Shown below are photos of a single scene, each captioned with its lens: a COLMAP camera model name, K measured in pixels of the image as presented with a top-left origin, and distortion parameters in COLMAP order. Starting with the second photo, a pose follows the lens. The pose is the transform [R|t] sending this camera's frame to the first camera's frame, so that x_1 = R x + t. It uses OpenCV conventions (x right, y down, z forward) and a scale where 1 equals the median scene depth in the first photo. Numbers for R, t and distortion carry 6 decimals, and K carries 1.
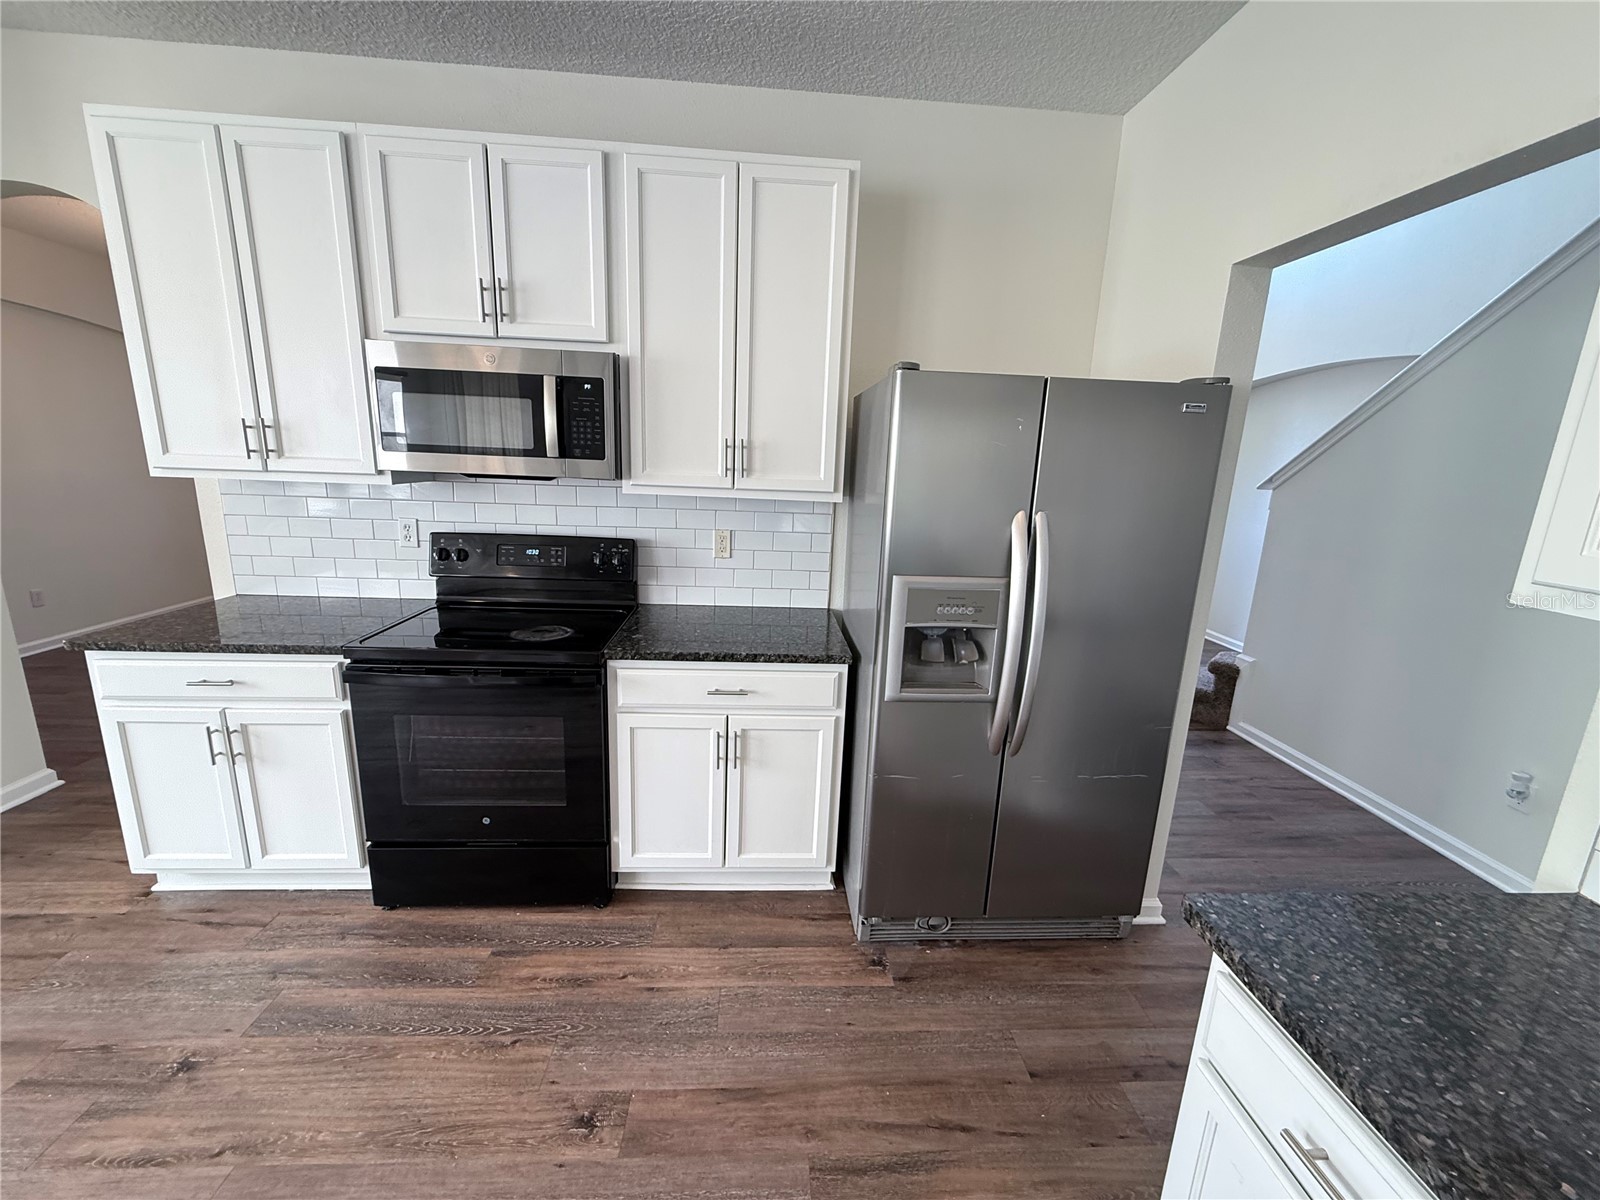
lens RADIAL K [[636.2, 0, 794.9], [0, 636.2, 598.6], [0, 0, 1]] dist [0.000849, 0.000002]
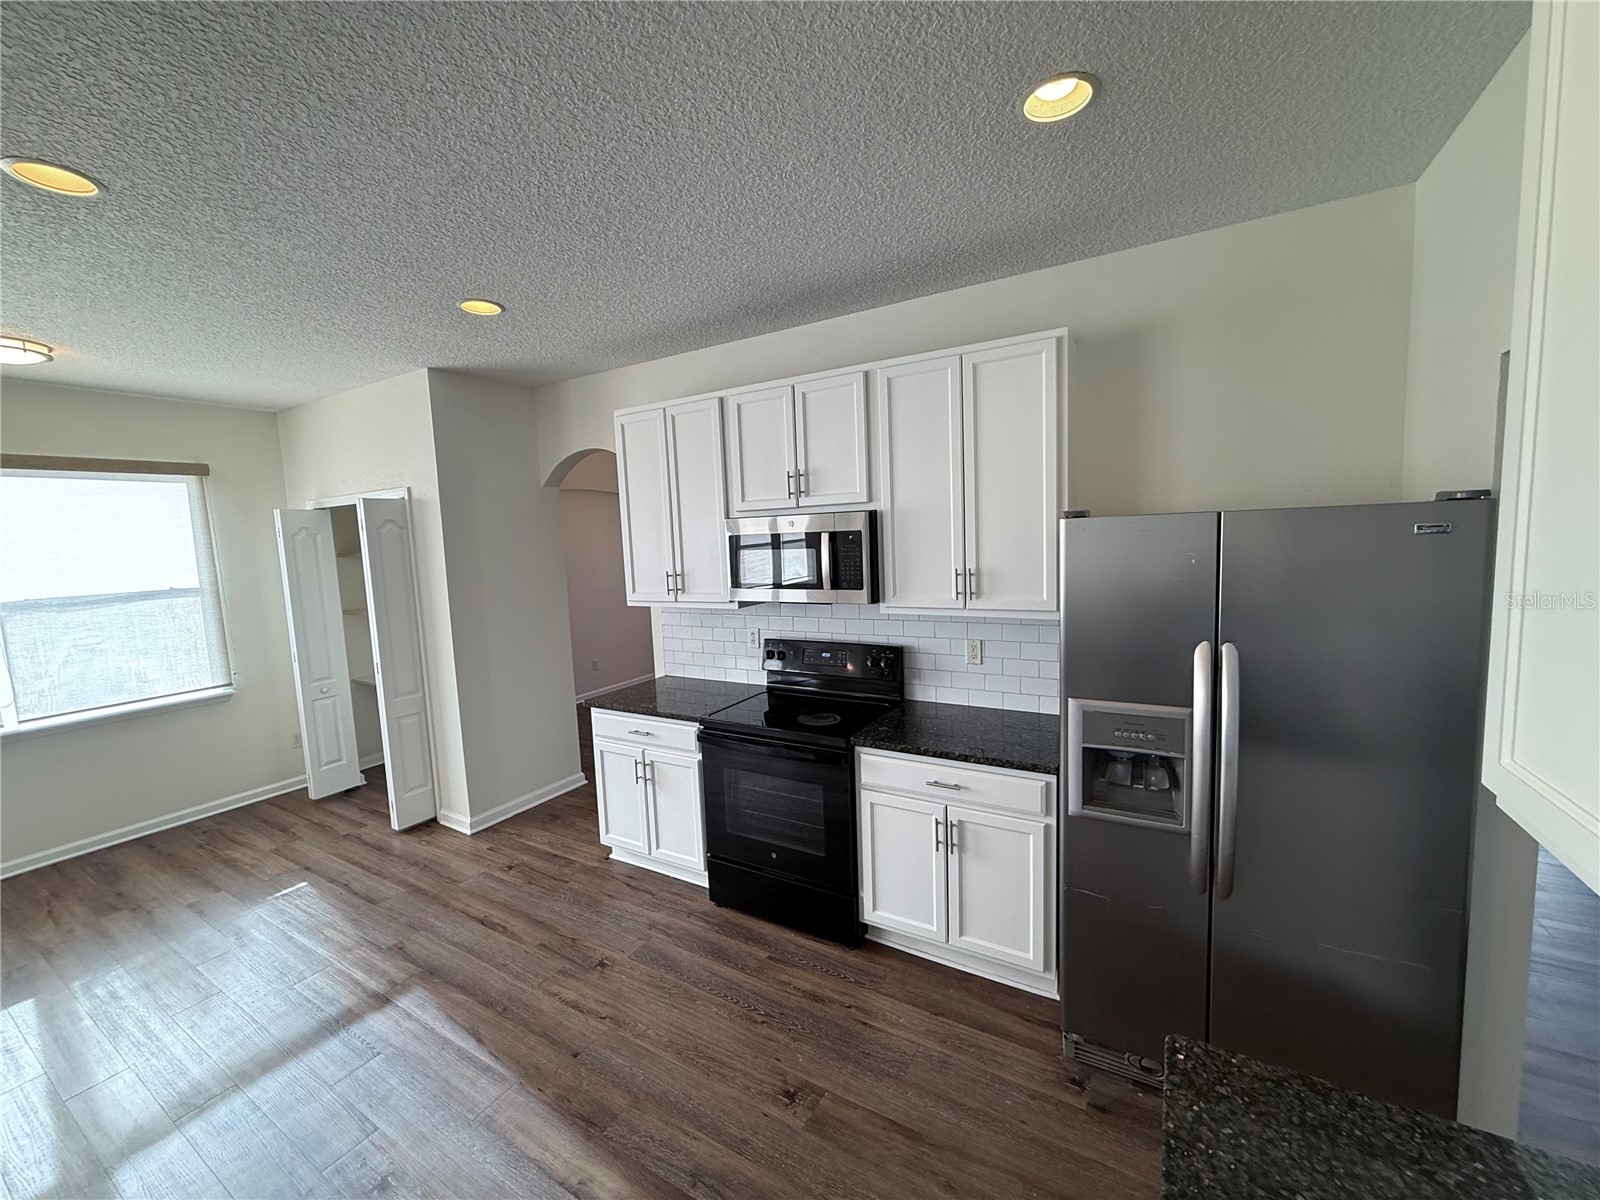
lens RADIAL K [[636.2, 0, 794.9], [0, 636.2, 598.6], [0, 0, 1]] dist [0.000849, 0.000002]
pose [[0.826681, -0.016700, -0.562423, 0.333139], [-0.049415, 0.993543, -0.102134, -0.061369], [0.560496, 0.112225, 0.820518, -0.157561]]
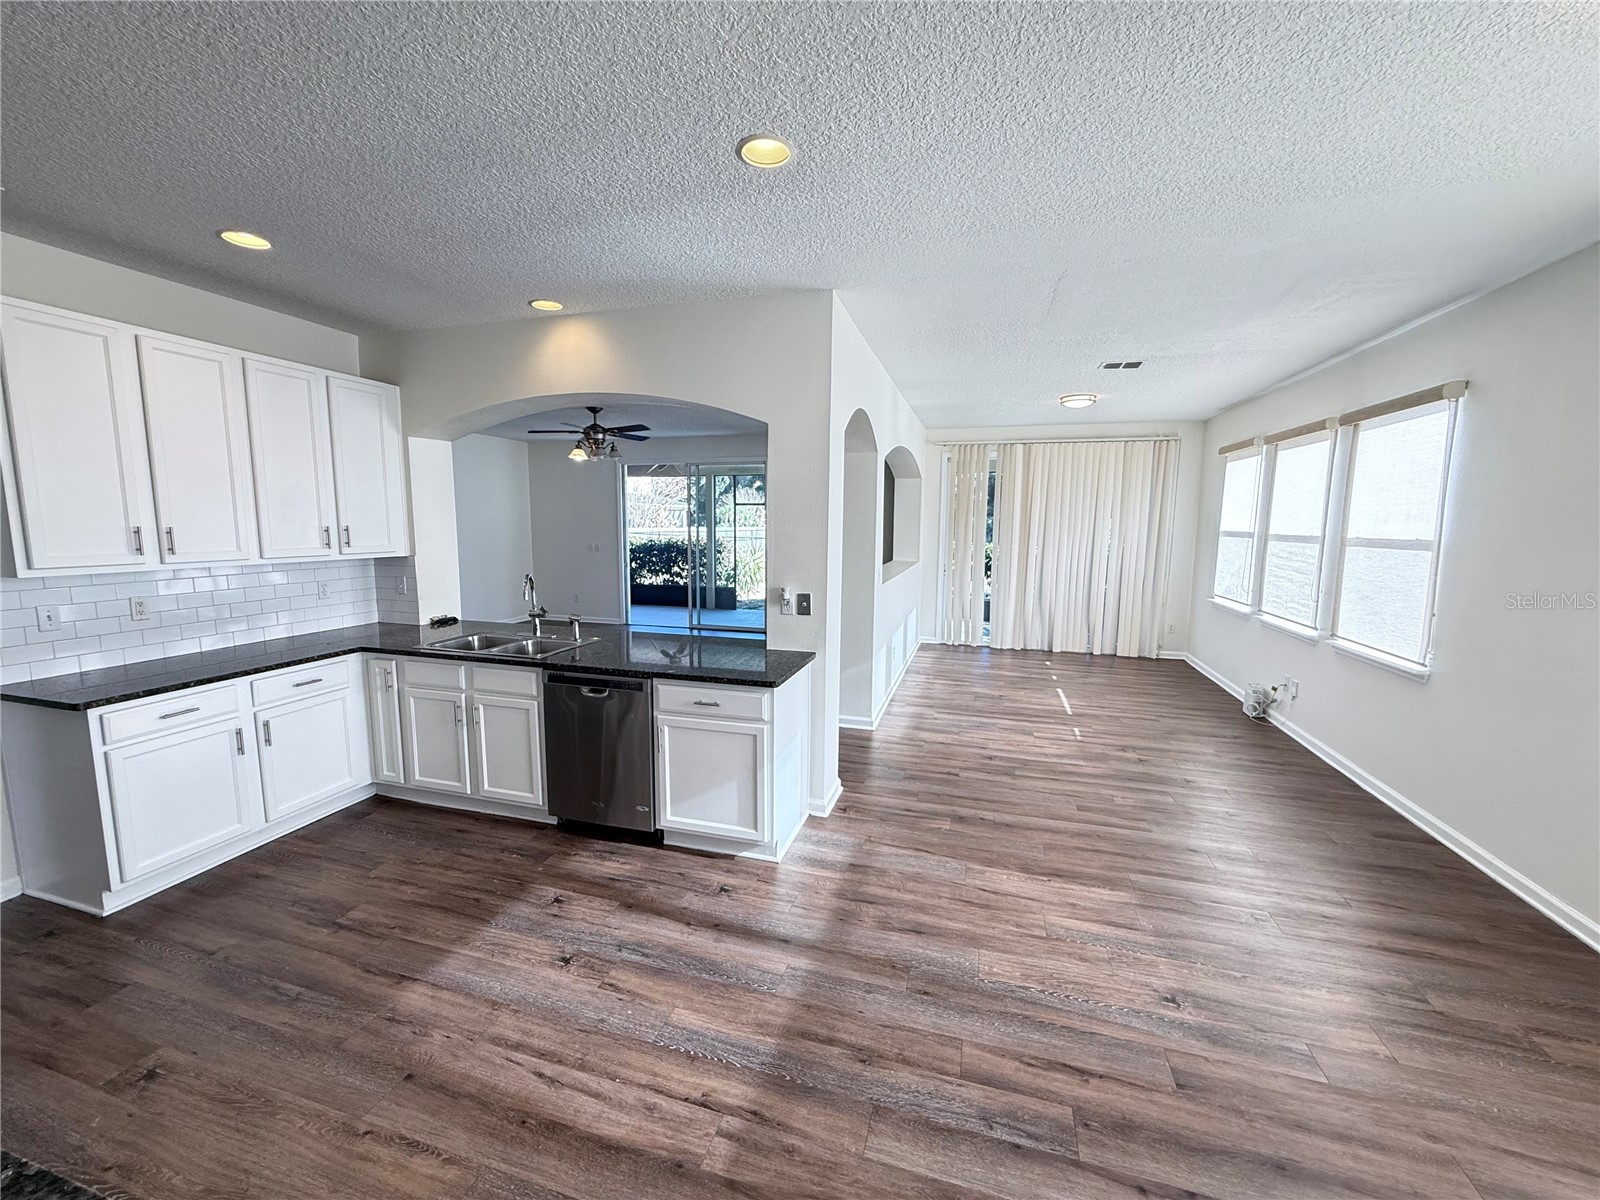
lens RADIAL K [[636.2, 0, 794.9], [0, 636.2, 598.6], [0, 0, 1]] dist [0.000849, 0.000002]
pose [[-0.939186, -0.085692, 0.332547, -1.366401], [0.033293, 0.941084, 0.336529, -0.327451], [-0.341792, 0.327135, -0.881000, 1.000701]]
